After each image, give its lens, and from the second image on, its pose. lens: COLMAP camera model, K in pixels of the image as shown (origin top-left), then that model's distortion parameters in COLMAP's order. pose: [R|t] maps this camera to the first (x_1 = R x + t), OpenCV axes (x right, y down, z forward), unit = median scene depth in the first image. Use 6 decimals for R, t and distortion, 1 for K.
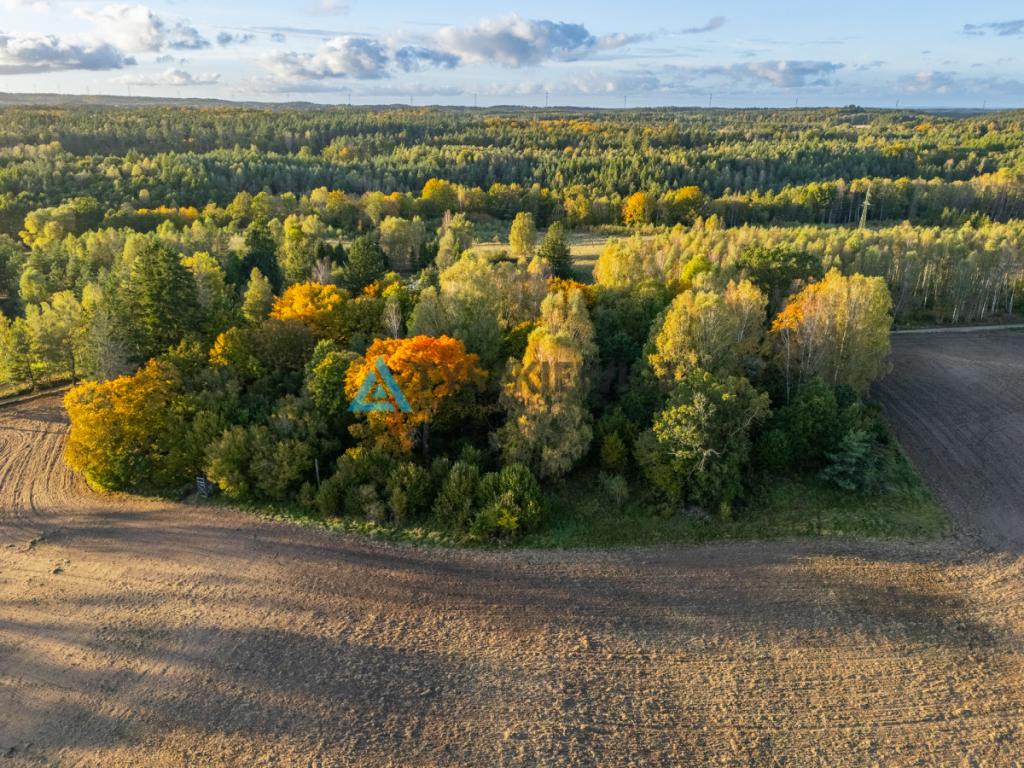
lens RADIAL K [[750.2, 0, 512.0], [0, 750.2, 384.0], [0, 0, 1]] dist [0.069799, -0.060170]
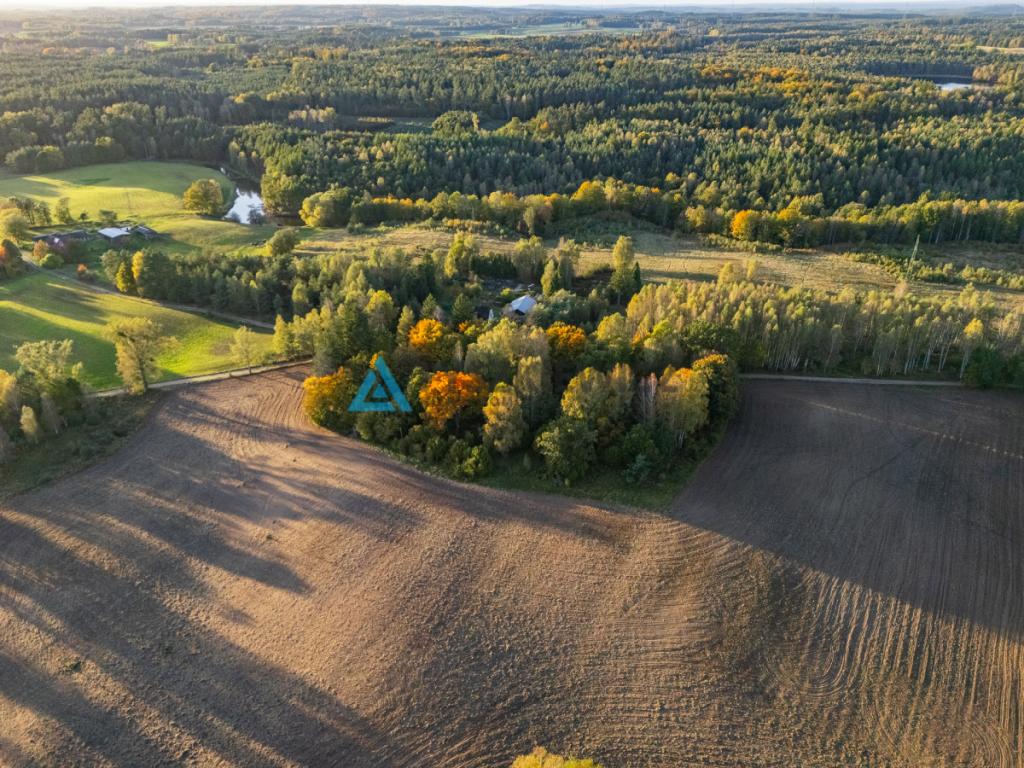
lens RADIAL K [[750.2, 0, 512.0], [0, 750.2, 384.0], [0, 0, 1]] dist [0.069799, -0.060170]
pose [[0.950937, 0.130481, -0.280523, 0.232464], [-0.097399, 0.986869, 0.128855, -0.122409], [0.293652, -0.095211, 0.951159, -0.349353]]
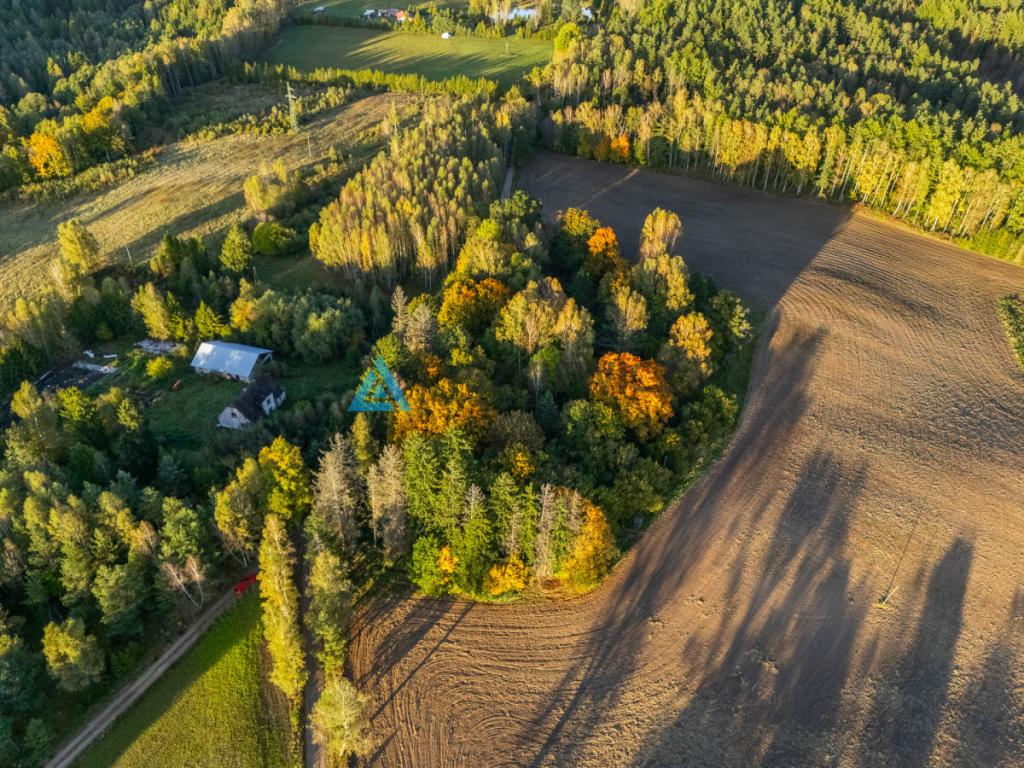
lens RADIAL K [[750.2, 0, 512.0], [0, 750.2, 384.0], [0, 0, 1]] dist [0.069799, -0.060170]
pose [[0.354826, -0.561764, 0.747342, -0.543278], [0.313193, 0.824589, 0.471130, -0.324432], [-0.880914, 0.066893, 0.468526, 0.189959]]
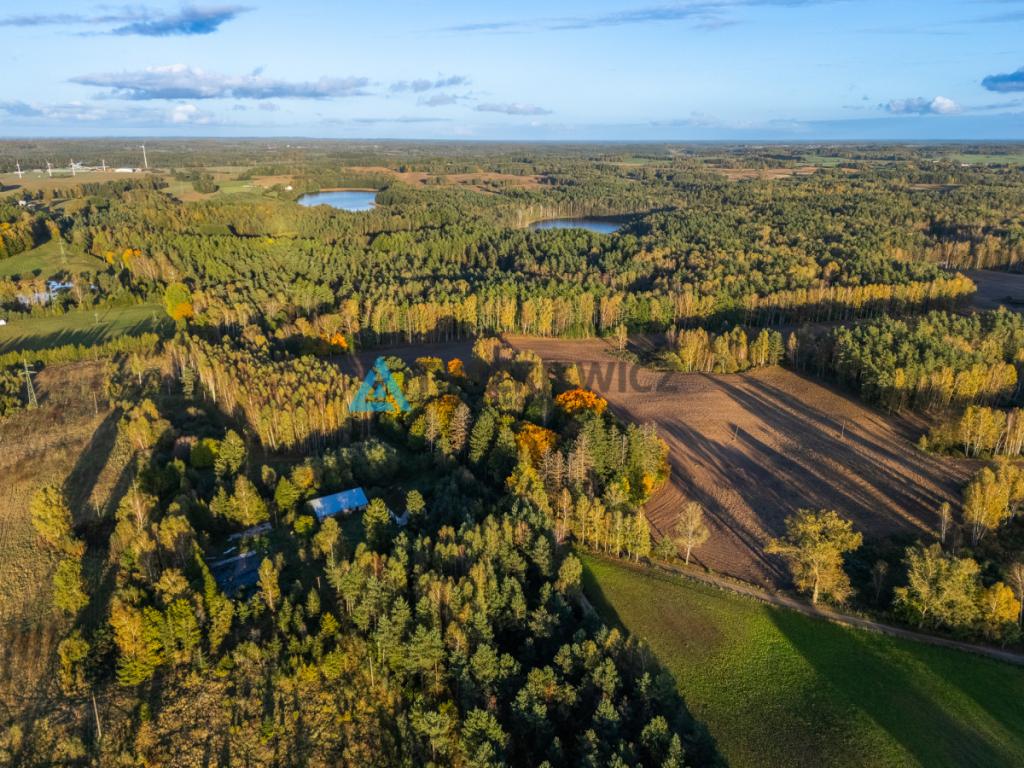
lens RADIAL K [[773.9, 0, 516.1], [0, 773.9, 354.0], [0, 0, 1]] dist [0.068859, -0.069207]
pose [[-0.493994, -0.240289, 0.835602, -0.915334], [0.296956, 0.856635, 0.421893, -0.559852], [-0.817182, 0.456550, -0.351817, 0.824422]]
